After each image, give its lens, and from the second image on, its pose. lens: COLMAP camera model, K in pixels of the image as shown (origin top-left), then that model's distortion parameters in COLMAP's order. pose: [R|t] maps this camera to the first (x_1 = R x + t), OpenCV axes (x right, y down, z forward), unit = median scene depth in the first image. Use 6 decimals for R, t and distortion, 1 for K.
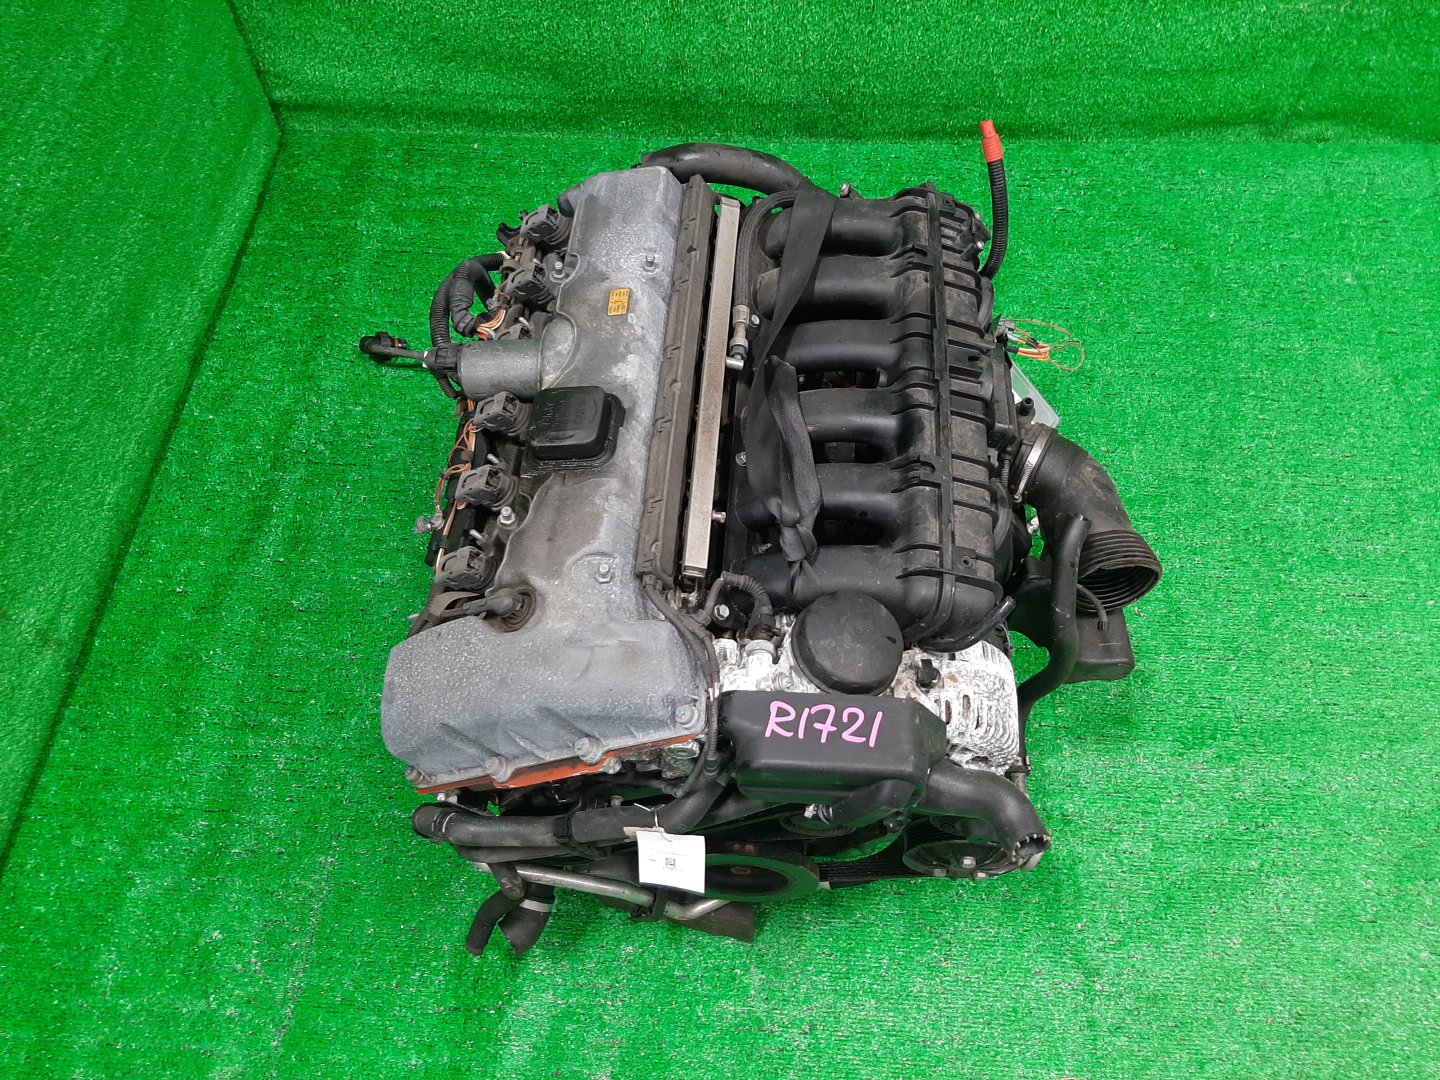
lens RADIAL K [[1073.0, 0, 720.0], [0, 1073.0, 540.0], [0, 0, 1]] dist [0.049297, -0.079006]
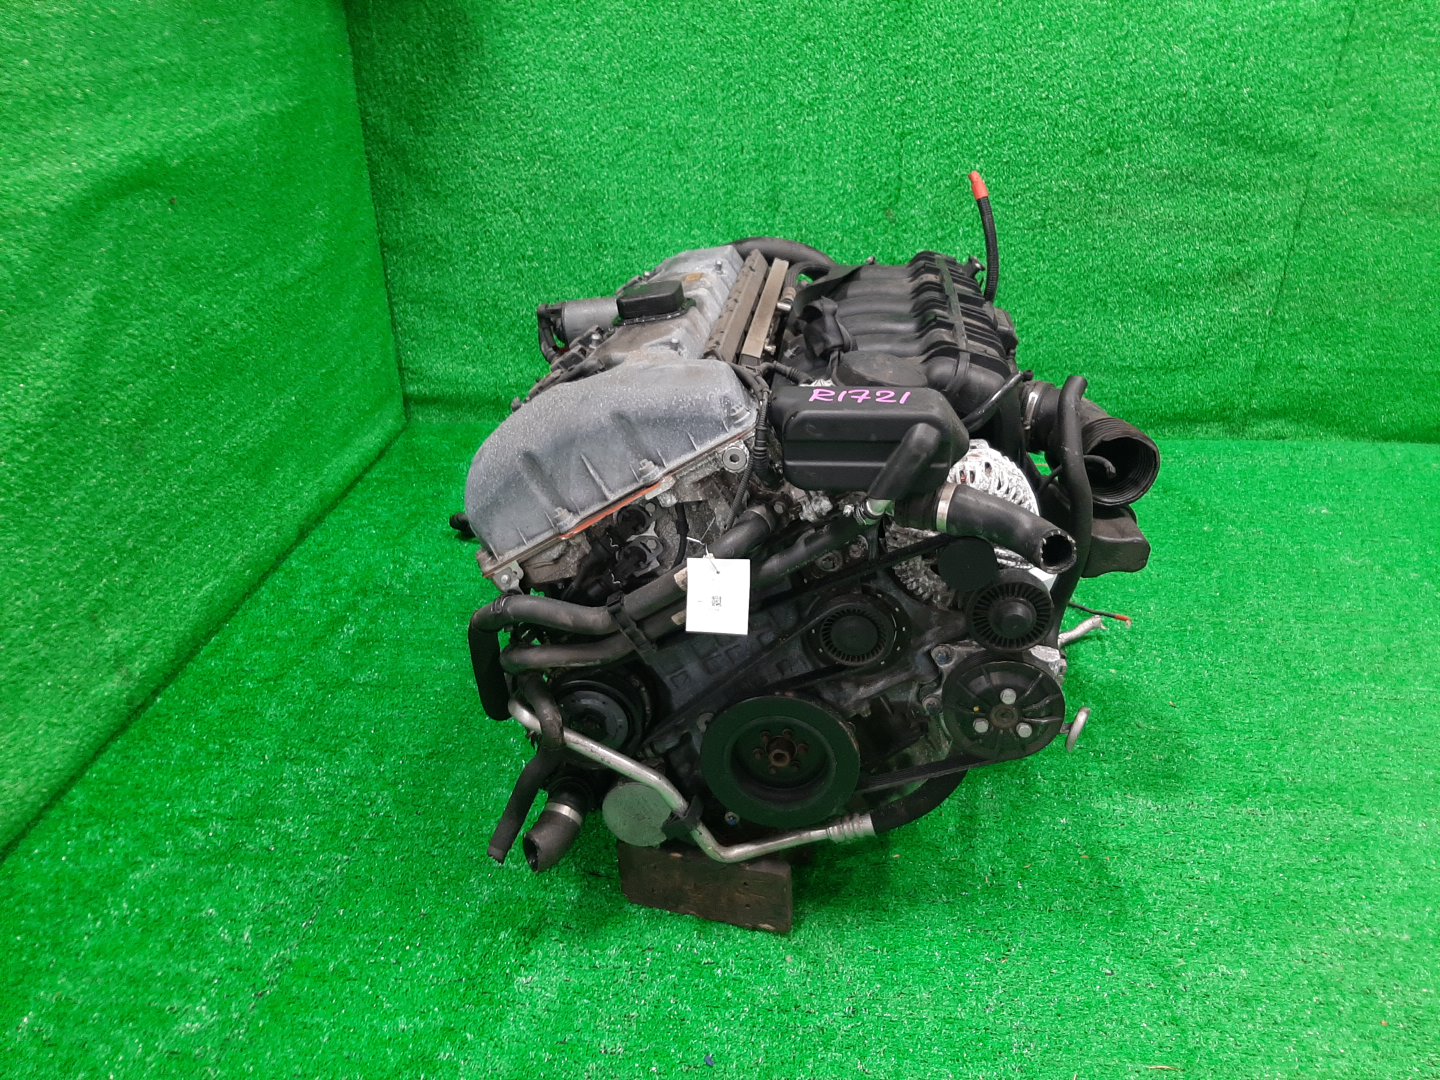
lens RADIAL K [[1073.0, 0, 720.0], [0, 1073.0, 540.0], [0, 0, 1]] dist [0.049297, -0.079006]
pose [[0.998748, 0.030359, -0.039763, -0.002039], [-0.046245, 0.863441, -0.502325, 0.535432], [0.019083, 0.503535, 0.863764, 0.043389]]
